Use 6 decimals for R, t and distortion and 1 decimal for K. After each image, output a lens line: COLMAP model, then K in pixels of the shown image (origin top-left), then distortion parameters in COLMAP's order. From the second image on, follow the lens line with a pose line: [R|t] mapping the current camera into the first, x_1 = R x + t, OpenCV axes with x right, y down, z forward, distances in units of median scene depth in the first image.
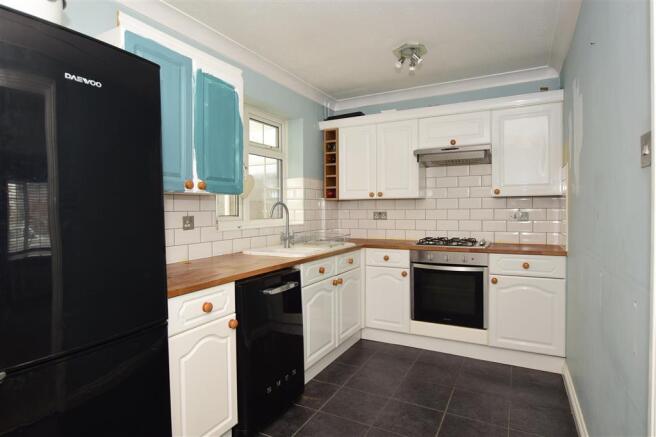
lens RADIAL K [[363.4, 0, 328.0], [0, 363.4, 218.5], [0, 0, 1]] dist [-0.000907, 0.000251]
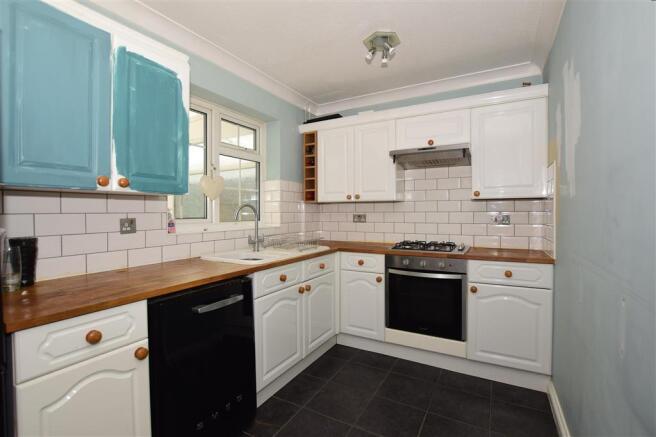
lens RADIAL K [[302.6, 0, 328.0], [0, 302.6, 218.5], [0, 0, 1]] dist [-0.014362, -0.000329]
pose [[0.999637, 0.004090, -0.026627, 0.103819], [-0.004240, 0.999975, -0.005592, -0.003400], [0.026604, 0.005703, 0.999630, 0.215332]]
